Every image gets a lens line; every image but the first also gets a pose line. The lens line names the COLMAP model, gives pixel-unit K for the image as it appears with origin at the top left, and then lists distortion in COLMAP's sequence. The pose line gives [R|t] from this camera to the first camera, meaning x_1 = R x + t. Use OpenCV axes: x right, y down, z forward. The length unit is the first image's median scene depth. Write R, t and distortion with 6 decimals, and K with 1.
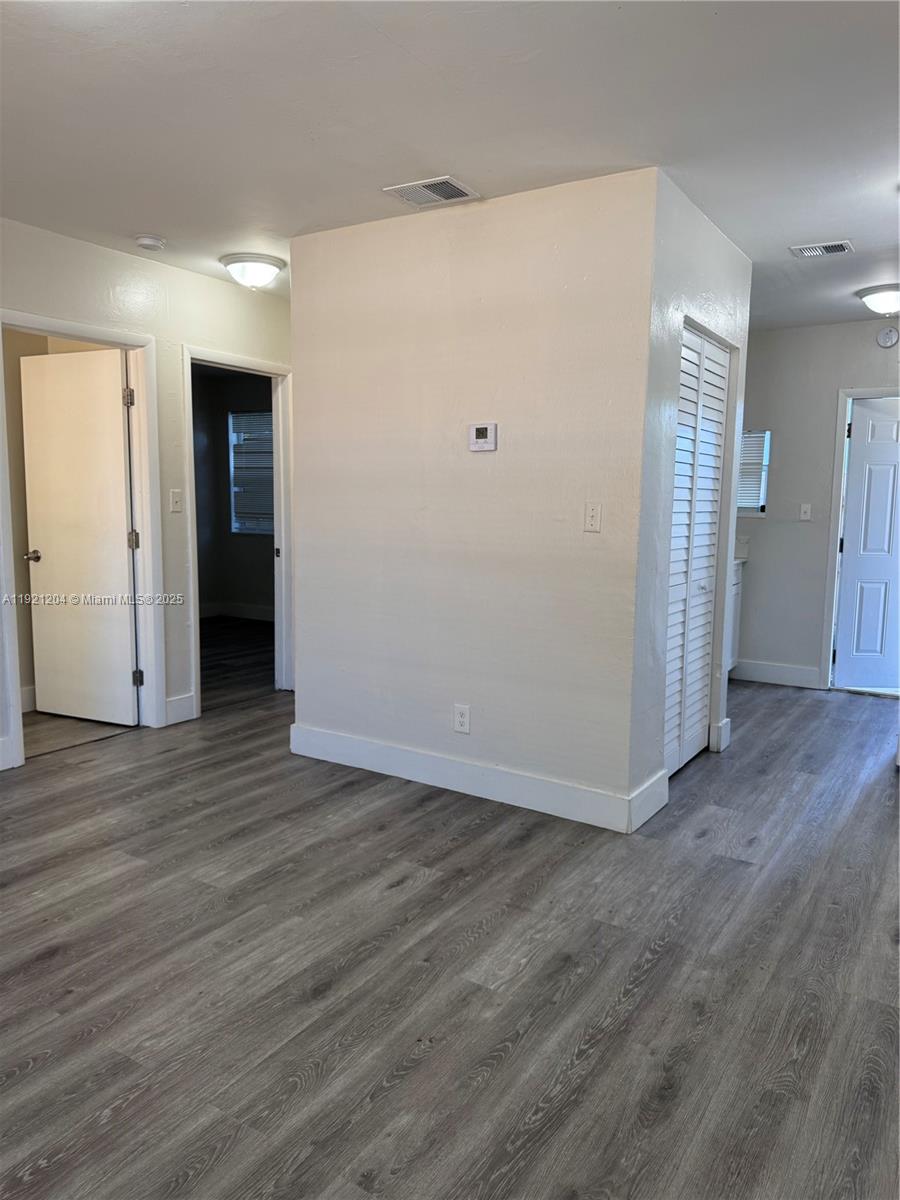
lens RADIAL K [[851.2, 0, 457.6], [0, 851.2, 606.6], [0, 0, 1]] dist [0.039128, -0.047852]
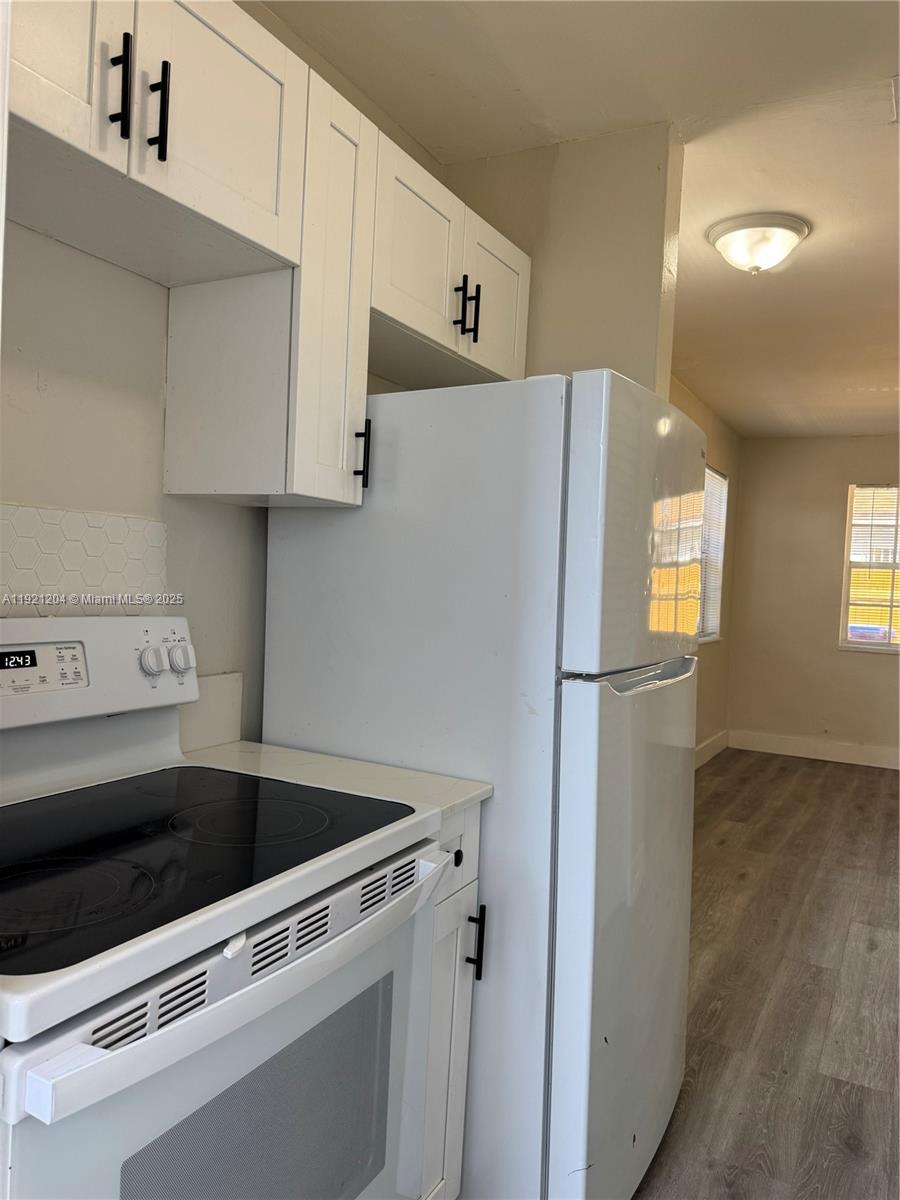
lens RADIAL K [[851.2, 0, 447.3], [0, 851.2, 600.1], [0, 0, 1]] dist [0.039128, -0.047852]
pose [[-0.996433, -0.062894, -0.056266, 1.147302], [-0.071244, 0.984313, 0.161405, -0.287392], [0.045232, 0.164838, -0.985283, 2.379841]]
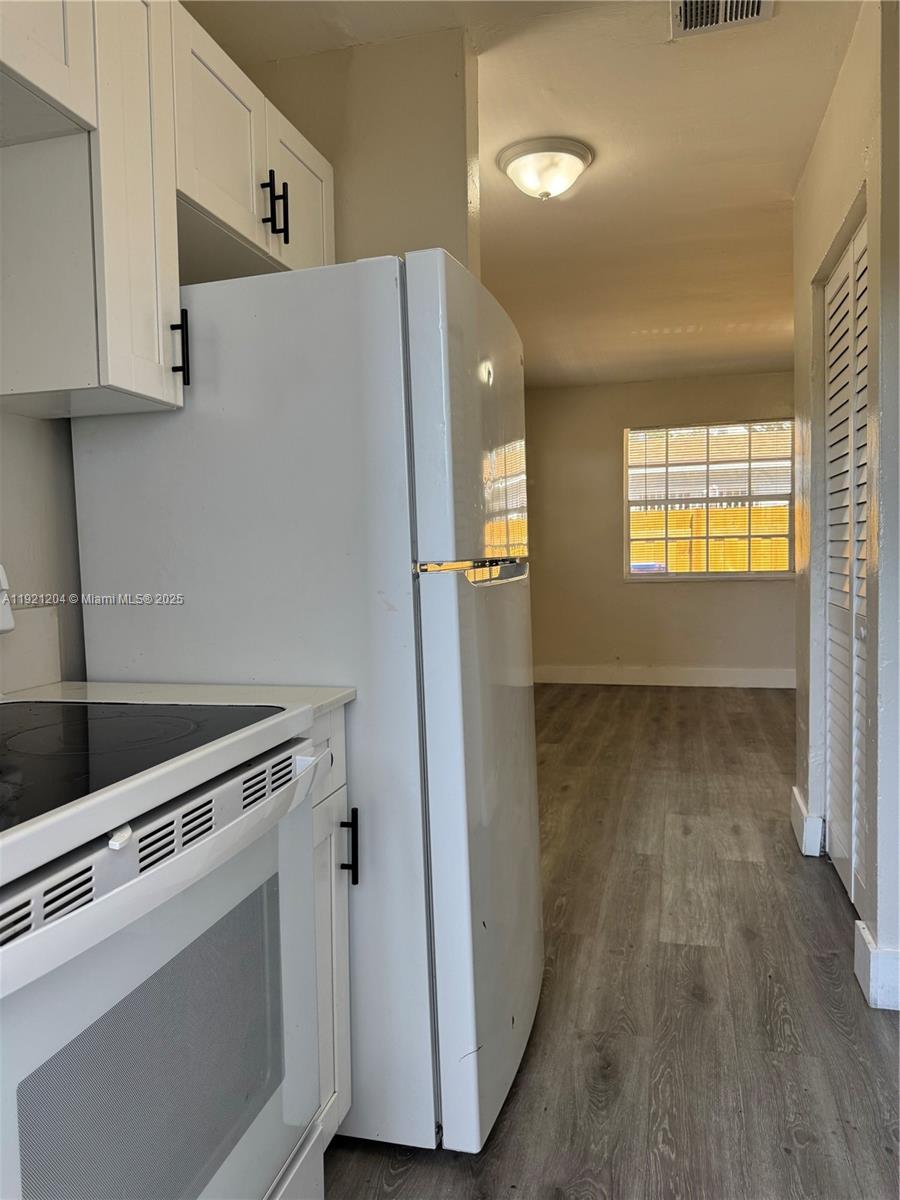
lens RADIAL K [[851.2, 0, 441.2], [0, 851.2, 596.5], [0, 0, 1]] dist [0.039128, -0.047852]
pose [[-0.957985, 0.016814, -0.286326, 1.184004], [-0.035121, 0.983891, 0.175283, -0.226057], [0.284661, 0.177975, -0.941962, 2.364605]]
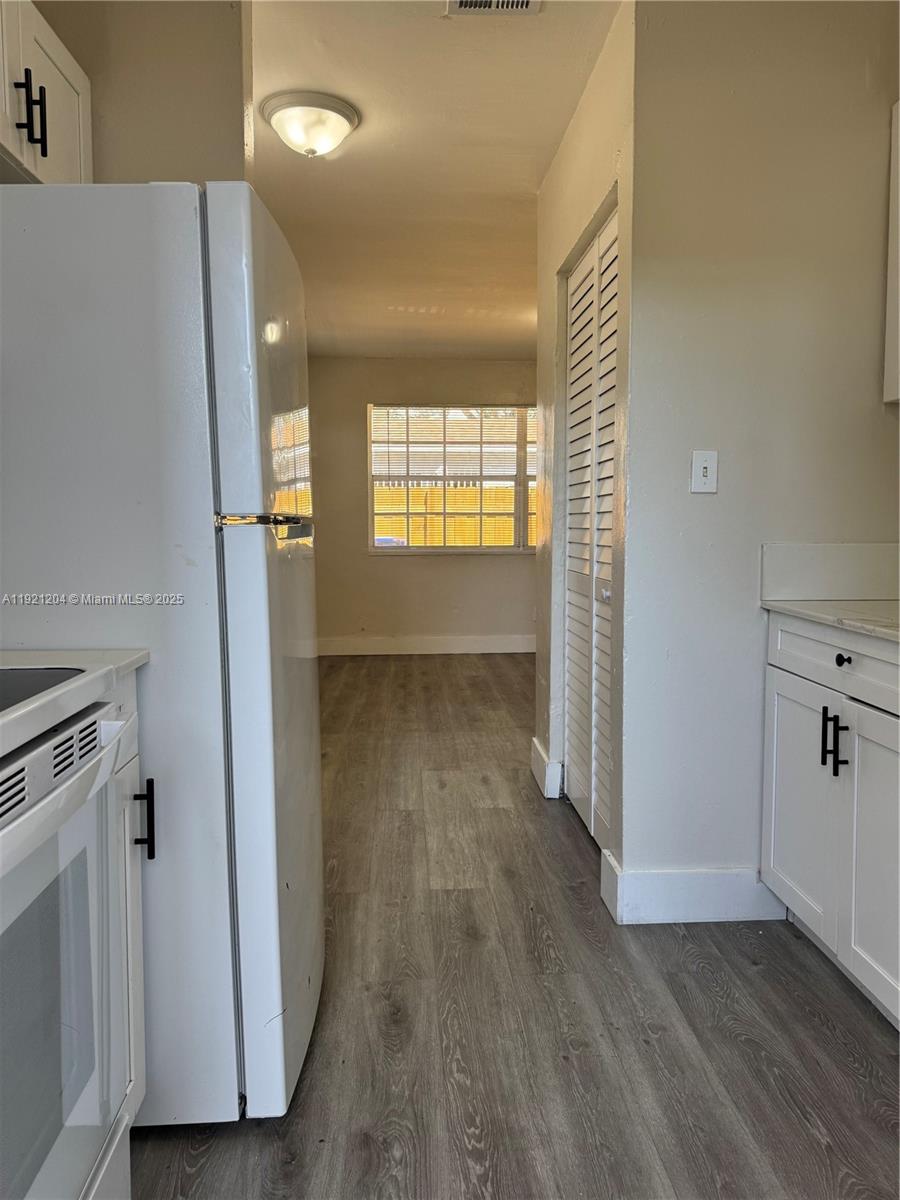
lens RADIAL K [[851.2, 0, 445.8], [0, 851.2, 592.7], [0, 0, 1]] dist [0.039128, -0.047852]
pose [[-0.817401, 0.029159, -0.575331, 1.233988], [-0.090574, 0.979791, 0.178340, -0.208028], [0.568905, 0.197885, -0.798241, 2.340511]]
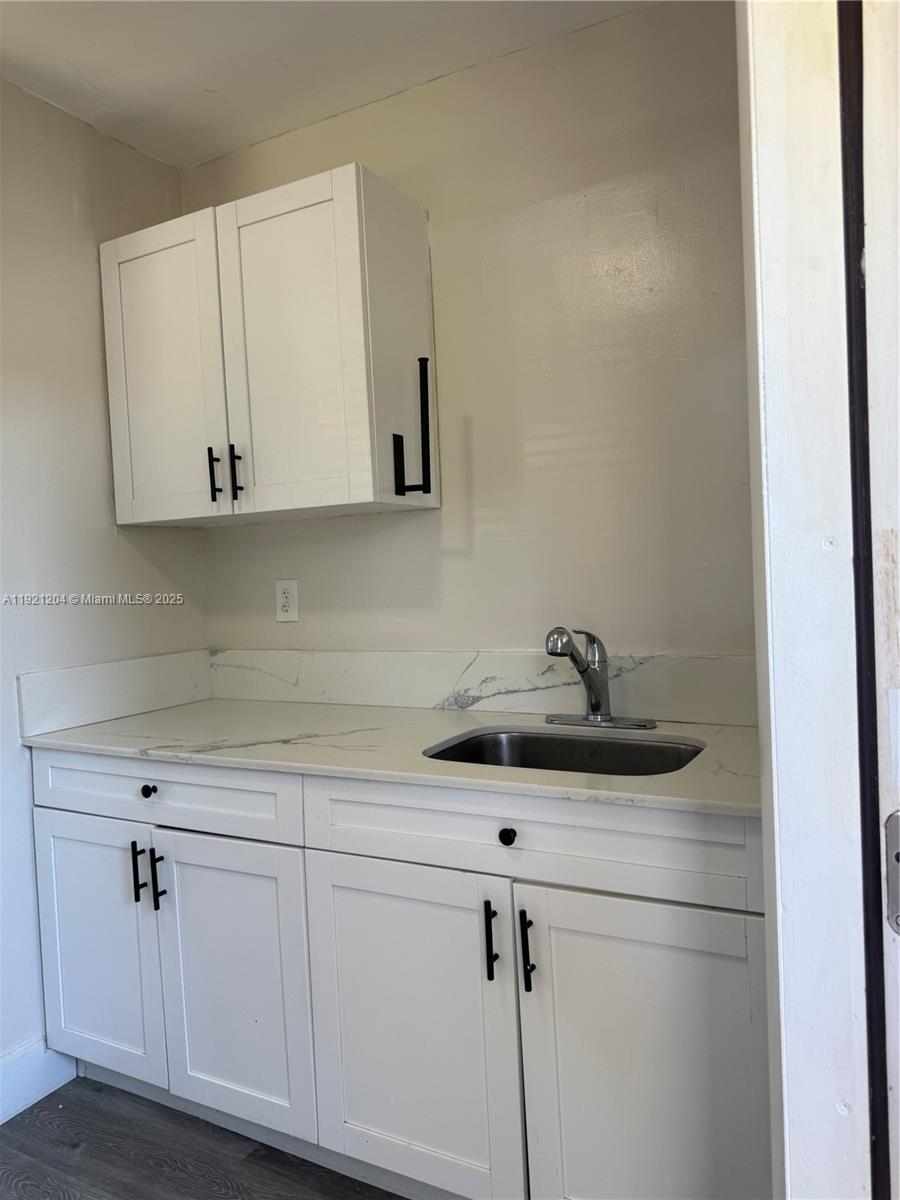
lens RADIAL K [[851.2, 0, 446.3], [0, 851.2, 593.5], [0, 0, 1]] dist [0.039128, -0.047852]
pose [[0.064981, 0.007327, -0.997860, 1.281653], [-0.090287, 0.995915, 0.001433, -0.243140], [0.993794, 0.090000, 0.065378, 2.146013]]
